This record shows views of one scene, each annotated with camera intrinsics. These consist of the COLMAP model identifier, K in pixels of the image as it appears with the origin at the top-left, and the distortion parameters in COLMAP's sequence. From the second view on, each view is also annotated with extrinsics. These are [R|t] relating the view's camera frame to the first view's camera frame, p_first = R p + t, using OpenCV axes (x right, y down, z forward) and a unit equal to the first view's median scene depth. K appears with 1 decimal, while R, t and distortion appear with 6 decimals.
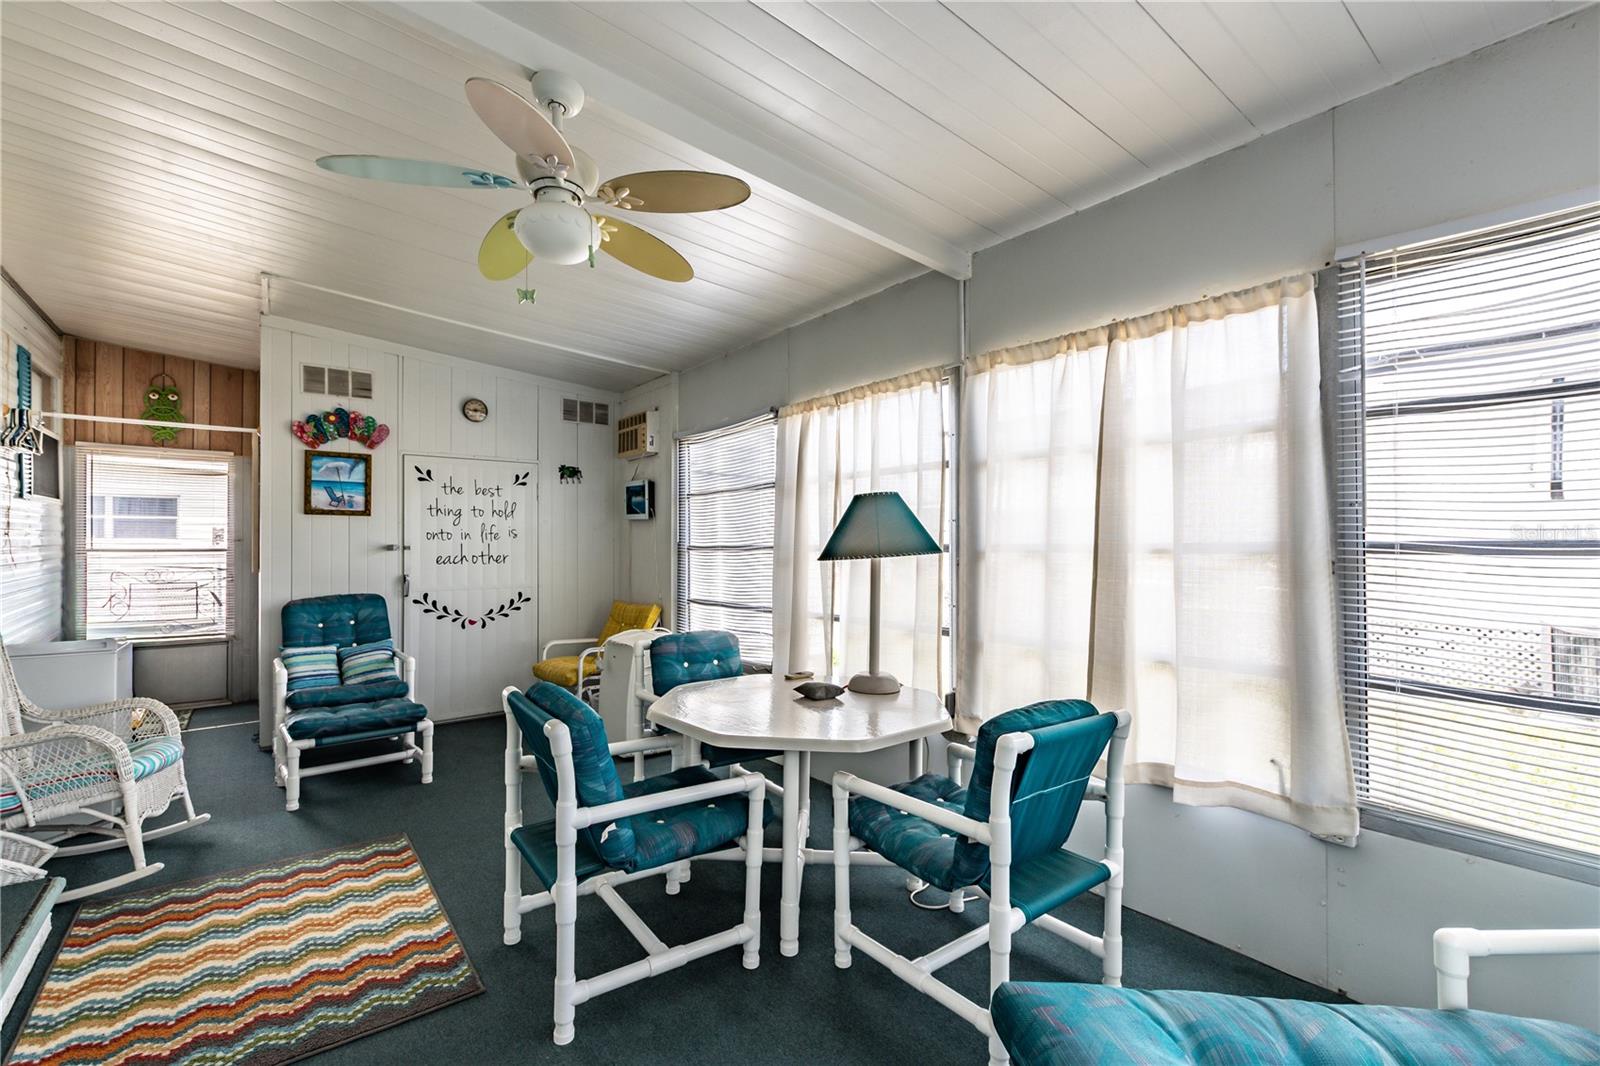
lens RADIAL K [[689.5, 0, 797.4], [0, 689.5, 536.0], [0, 0, 1]] dist [0.006200, -0.003761]
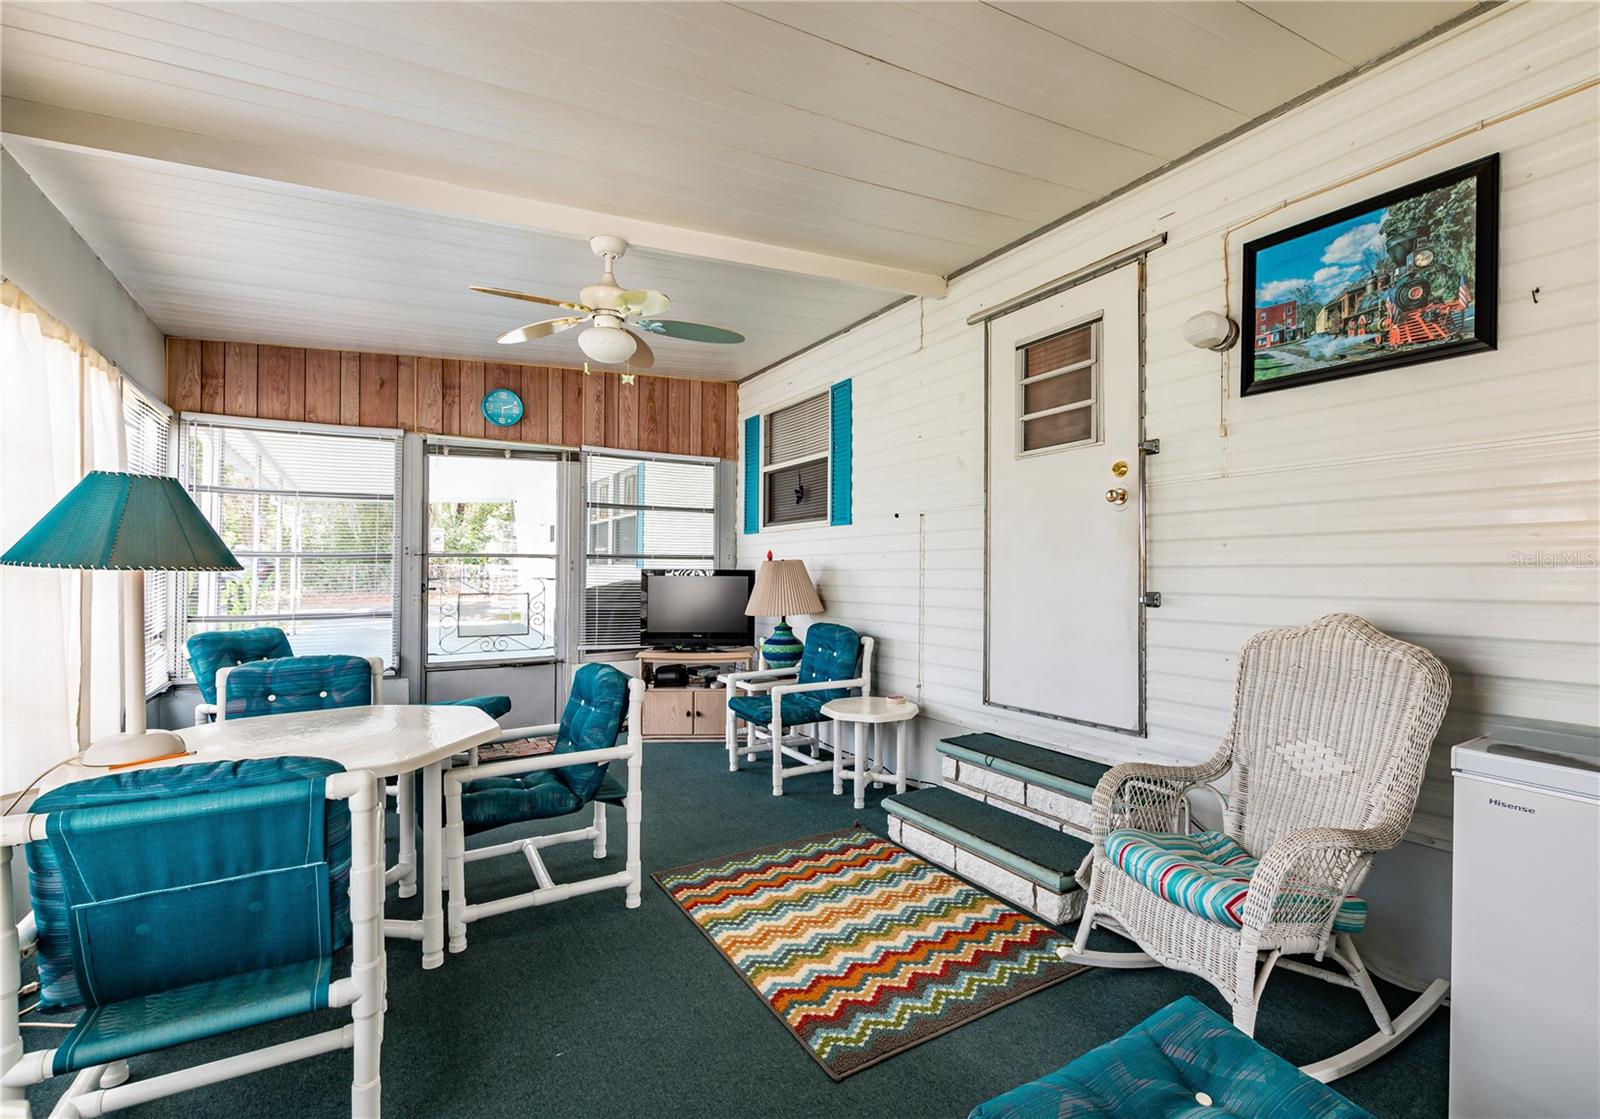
lens RADIAL K [[735.4, 0, 833.2], [0, 735.4, 560.9], [0, 0, 1]] dist [0.010257, -0.000292]
pose [[-0.995108, -0.003968, 0.098709, -0.473403], [-0.006316, 0.999704, -0.023482, 0.027795], [-0.098587, -0.023991, -0.994839, 1.208279]]
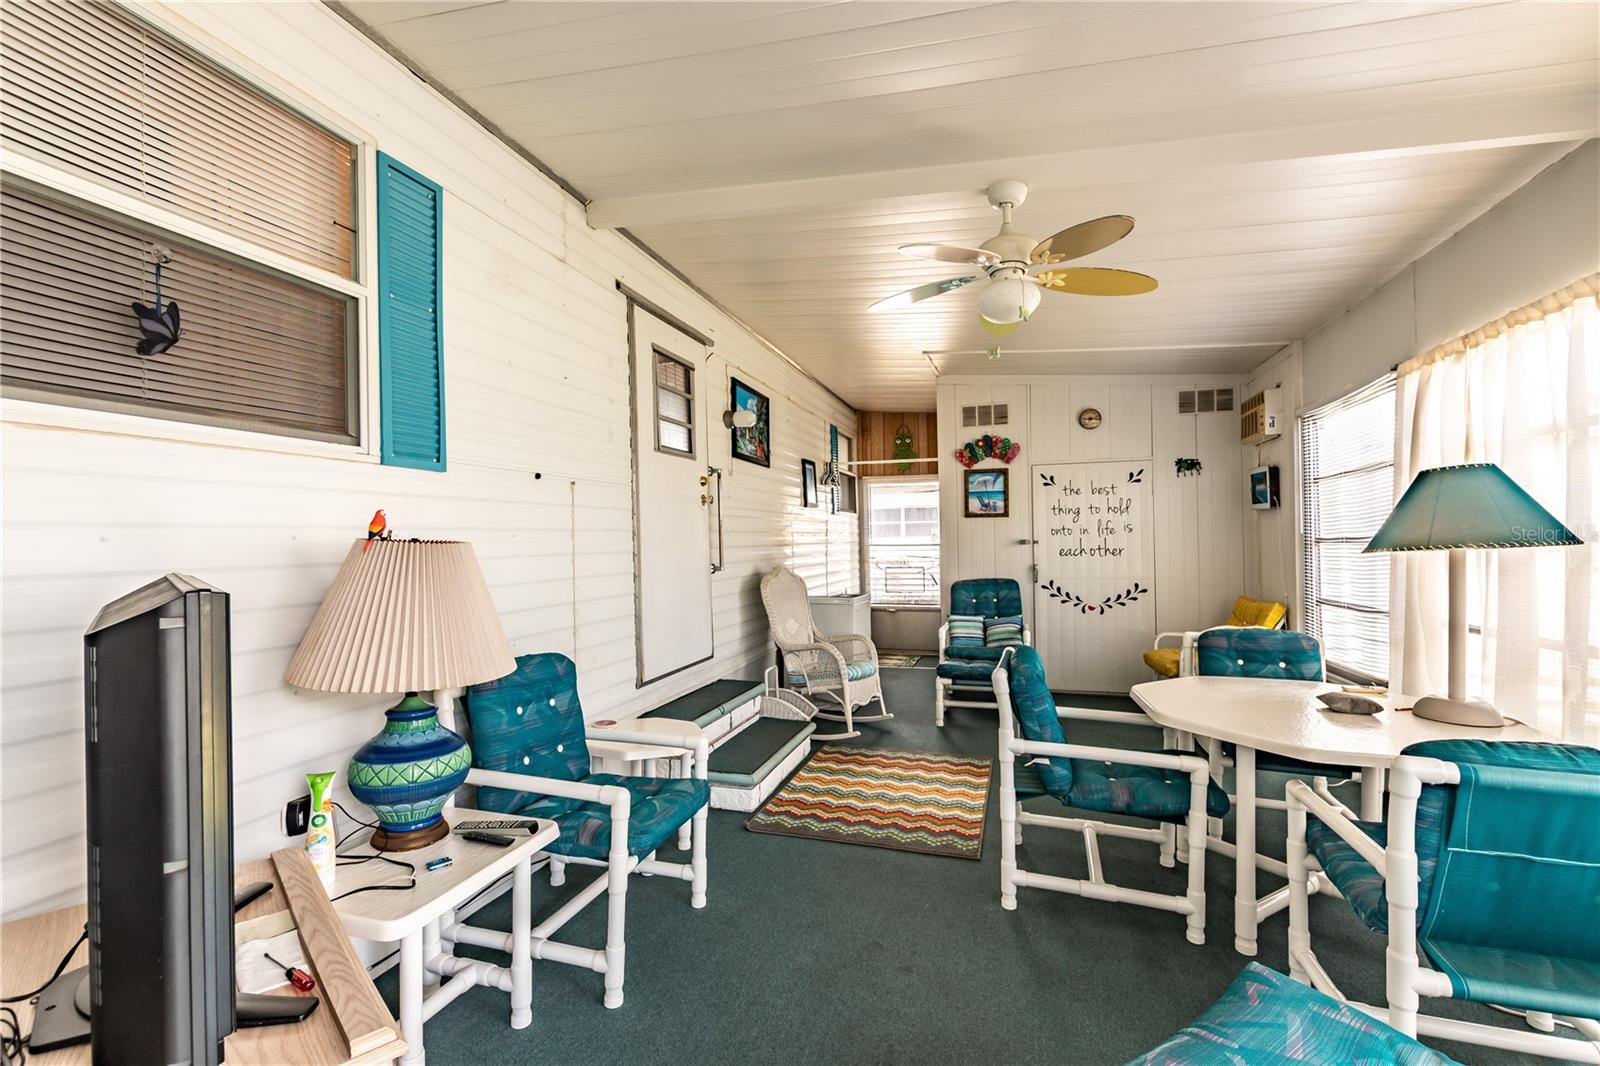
lens RADIAL K [[696.8, 0, 798.0], [0, 696.8, 536.4], [0, 0, 1]] dist [-0.001753, -0.000512]
pose [[0.565014, -0.013827, -0.824965, 0.248389], [0.020217, 0.999791, -0.002911, 0.002589], [0.824834, -0.015034, 0.565176, -0.040508]]
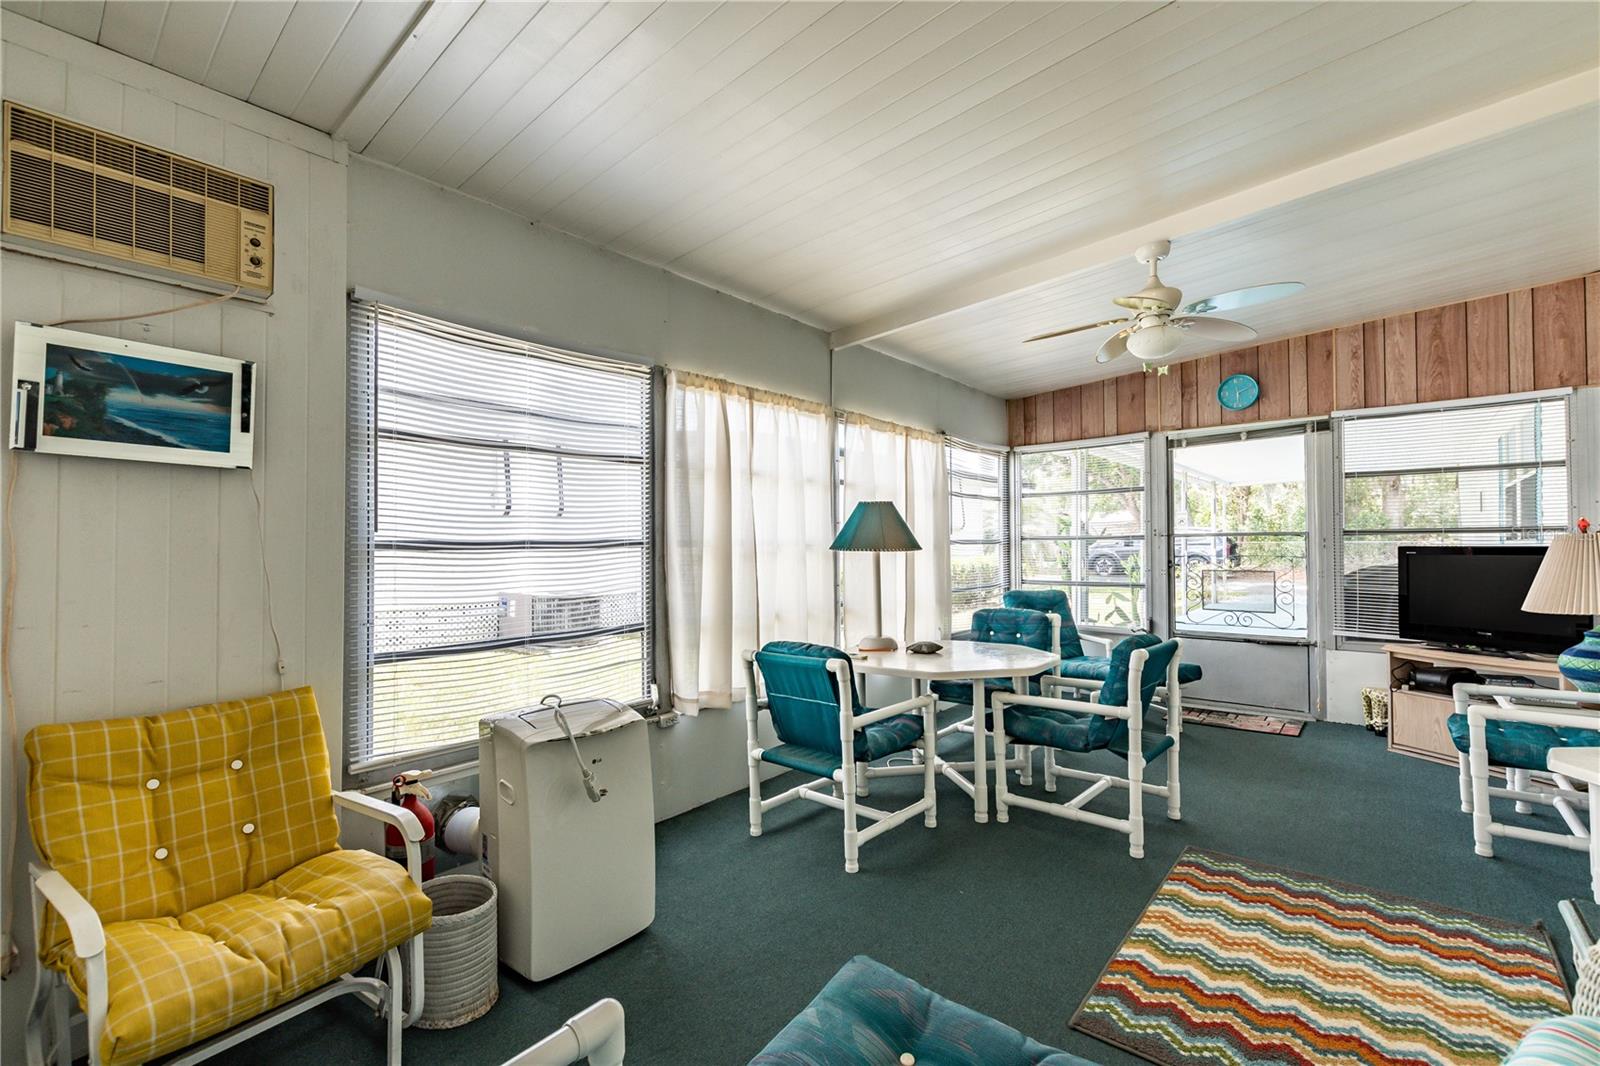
lens RADIAL K [[689.5, 0, 797.4], [0, 689.5, 536.0], [0, 0, 1]] dist [0.006200, -0.003761]
pose [[-0.199949, 0.015679, 0.979681, -0.838416], [-0.006044, 0.999833, -0.017235, 0.021473], [-0.979788, -0.009368, -0.199821, 1.024623]]
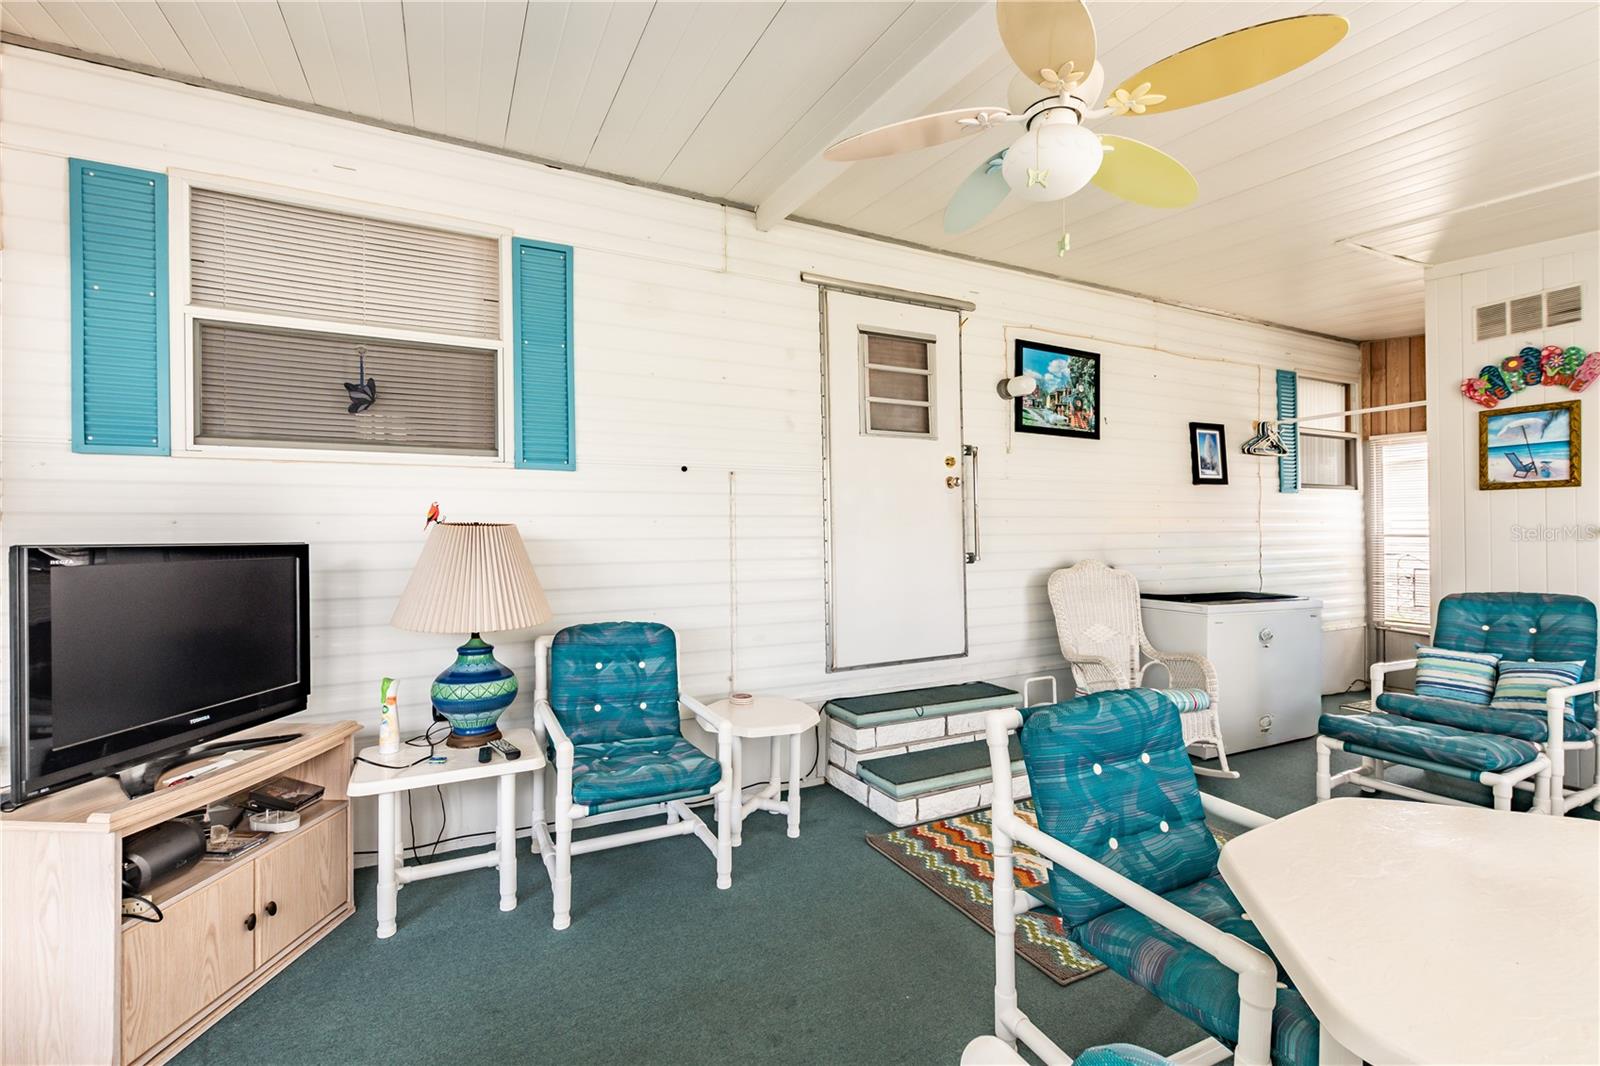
lens RADIAL K [[689.5, 0, 797.4], [0, 689.5, 536.0], [0, 0, 1]] dist [0.006200, -0.003761]
pose [[-0.195703, -0.000031, -0.980663, 0.275929], [0.013748, 0.999902, -0.002776, 0.015362], [0.980567, -0.014025, -0.195683, 0.410414]]
